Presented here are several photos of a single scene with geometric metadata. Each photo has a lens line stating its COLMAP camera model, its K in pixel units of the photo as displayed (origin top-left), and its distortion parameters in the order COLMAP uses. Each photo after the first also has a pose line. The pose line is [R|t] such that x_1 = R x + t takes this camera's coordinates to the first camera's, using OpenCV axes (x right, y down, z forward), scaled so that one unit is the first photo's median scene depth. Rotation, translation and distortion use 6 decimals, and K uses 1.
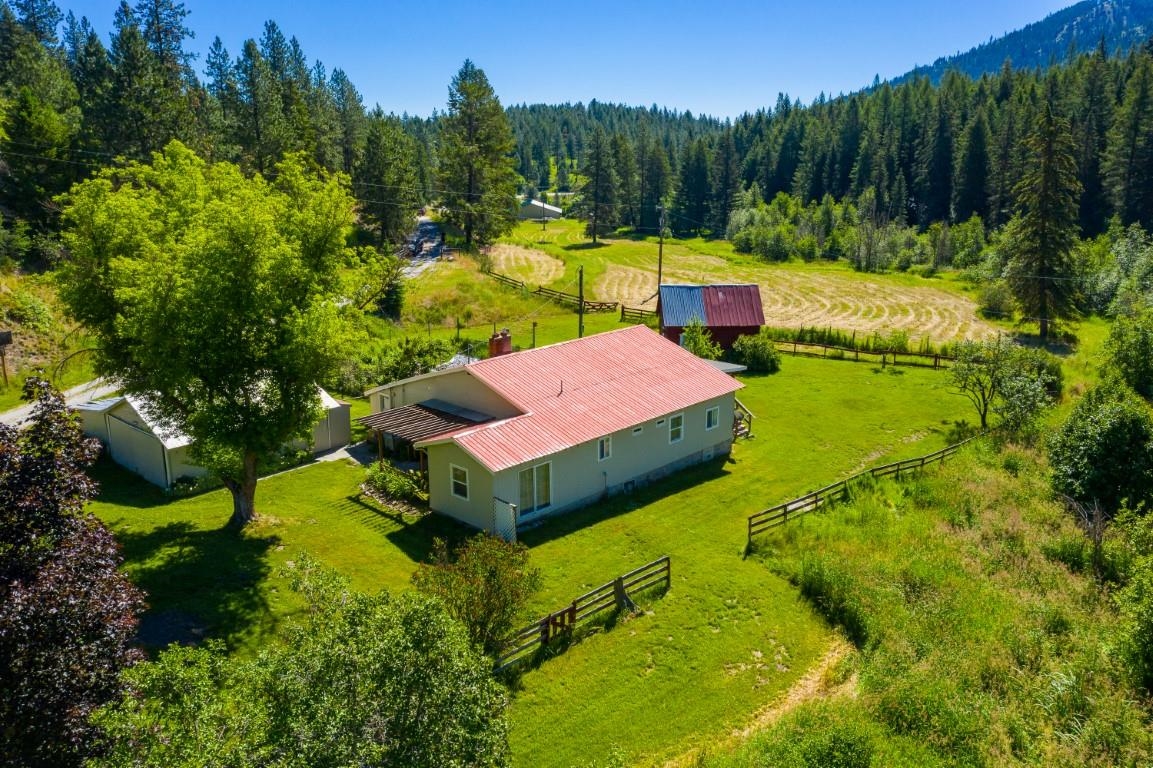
lens RADIAL K [[910.2, 0, 577.3], [0, 910.2, 383.5], [0, 0, 1]] dist [-0.021668, 0.004884]
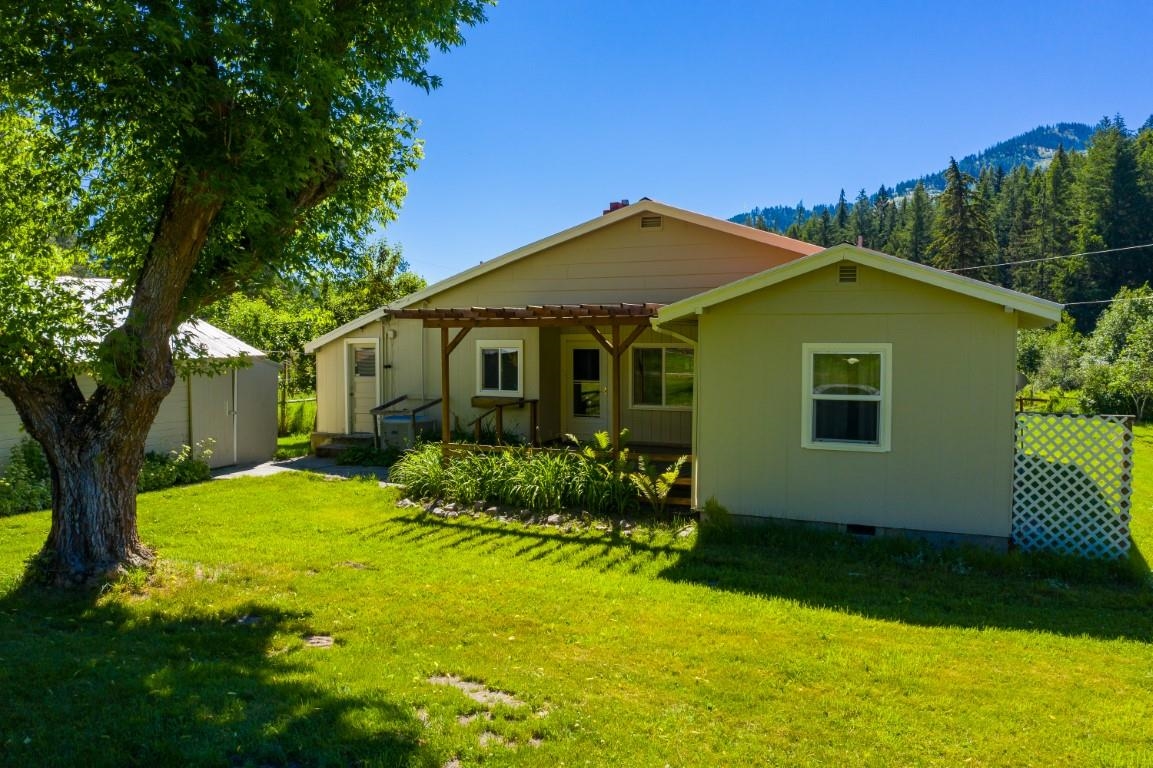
lens RADIAL K [[910.2, 0, 579.6], [0, 910.2, 383.0], [0, 0, 1]] dist [-0.021668, 0.004884]
pose [[0.948580, -0.007627, 0.316447, -0.320946], [0.073162, 0.977923, -0.195740, 0.159726], [-0.307967, 0.208827, 0.928196, 0.725348]]
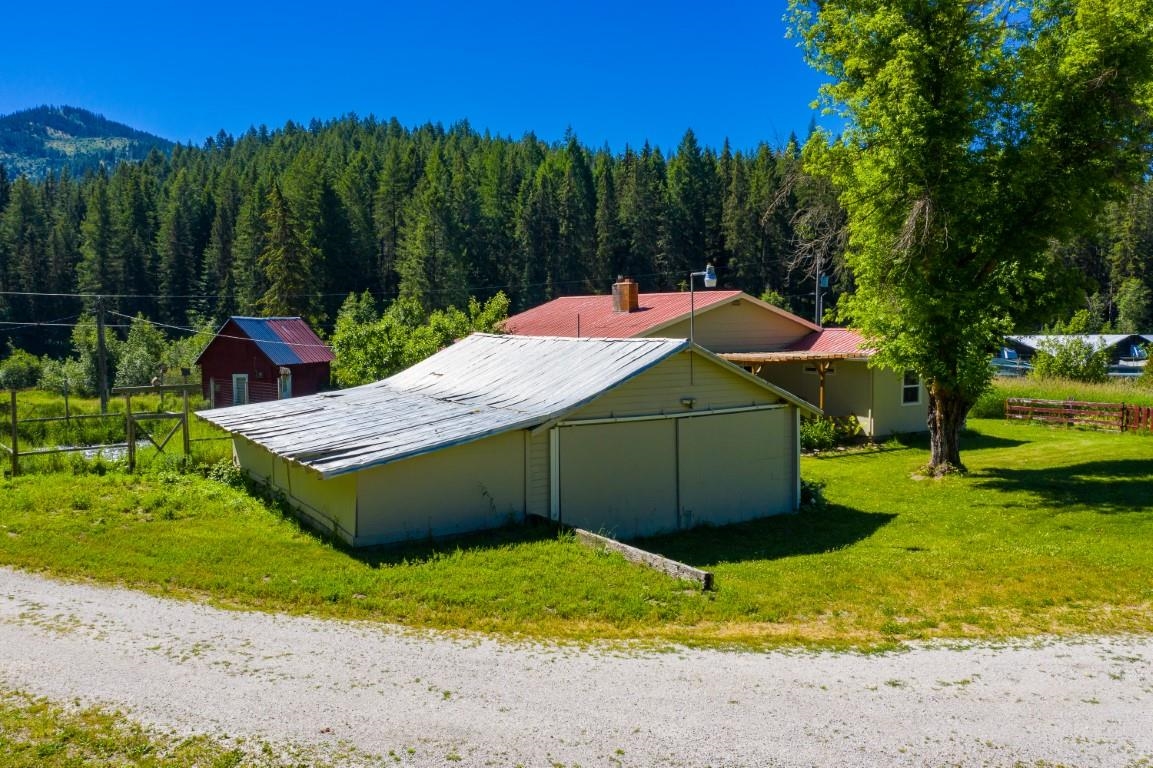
lens RADIAL K [[910.2, 0, 575.3], [0, 910.2, 382.9], [0, 0, 1]] dist [-0.021668, 0.004884]
pose [[0.240667, -0.060682, 0.968709, -1.044455], [0.249945, 0.968259, -0.001442, 0.027726], [-0.937874, 0.242471, 0.248195, 1.078737]]
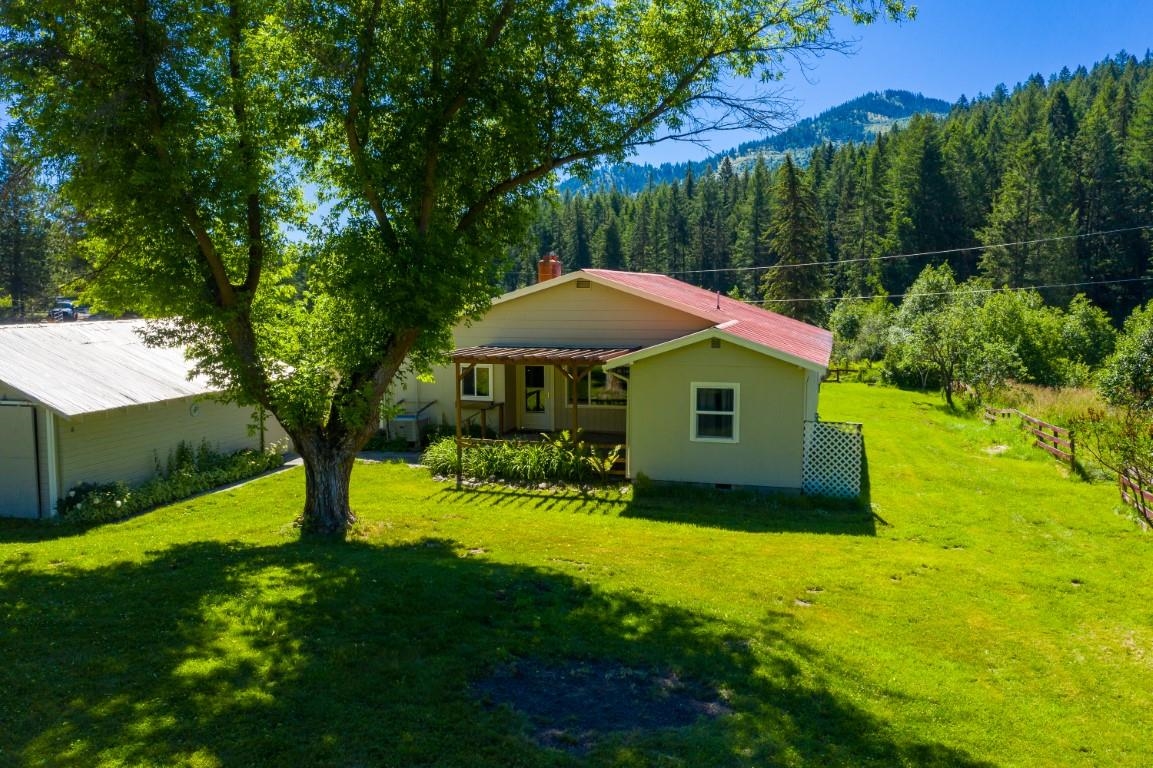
lens RADIAL K [[910.2, 0, 576.8], [0, 910.2, 384.7], [0, 0, 1]] dist [-0.021668, 0.004884]
pose [[0.886037, -0.040039, 0.461883, -0.469208], [0.112661, 0.984996, -0.130731, 0.156334], [-0.449718, 0.167869, 0.877253, 0.531509]]
